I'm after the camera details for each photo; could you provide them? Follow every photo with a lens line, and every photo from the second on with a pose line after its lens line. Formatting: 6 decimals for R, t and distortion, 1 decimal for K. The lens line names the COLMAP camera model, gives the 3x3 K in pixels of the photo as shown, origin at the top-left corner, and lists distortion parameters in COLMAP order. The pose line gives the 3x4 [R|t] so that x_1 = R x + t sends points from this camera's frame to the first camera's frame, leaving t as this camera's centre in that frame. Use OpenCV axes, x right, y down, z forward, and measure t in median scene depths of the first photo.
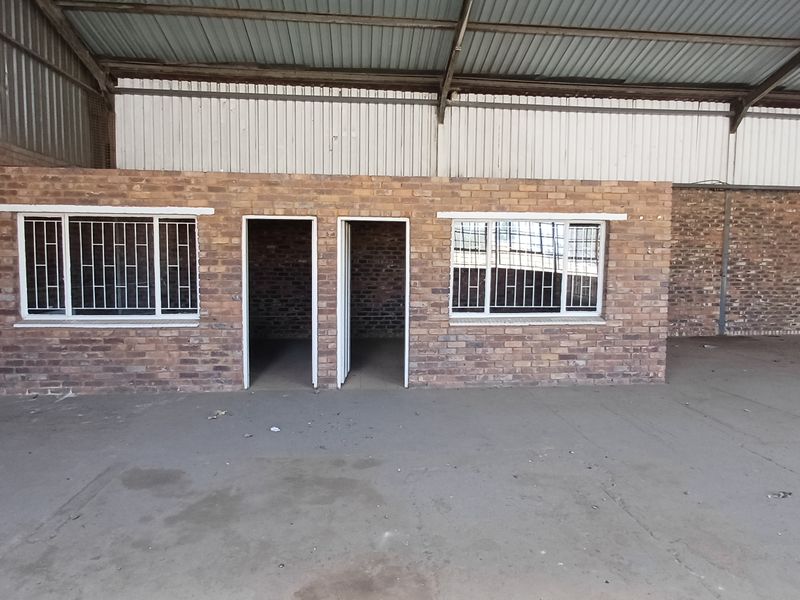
lens RADIAL K [[477.1, 0, 403.9], [0, 477.1, 295.7], [0, 0, 1]] dist [-0.001251, -0.000985]
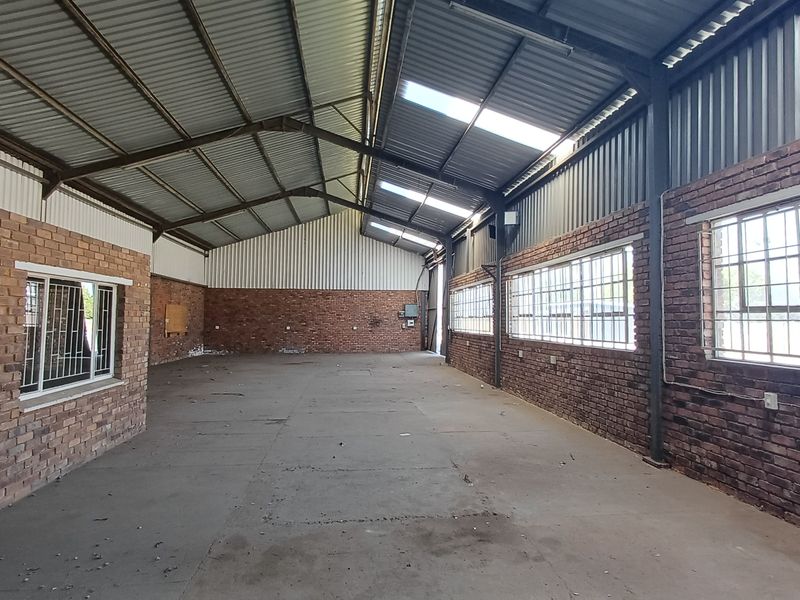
lens RADIAL K [[477.1, 0, 403.9], [0, 477.1, 295.7], [0, 0, 1]] dist [-0.001251, -0.000985]
pose [[-0.017165, 0.044514, 0.998861, -0.640746], [0.065541, 0.996910, -0.043300, -0.047144], [-0.997702, 0.064723, -0.020030, 0.396026]]
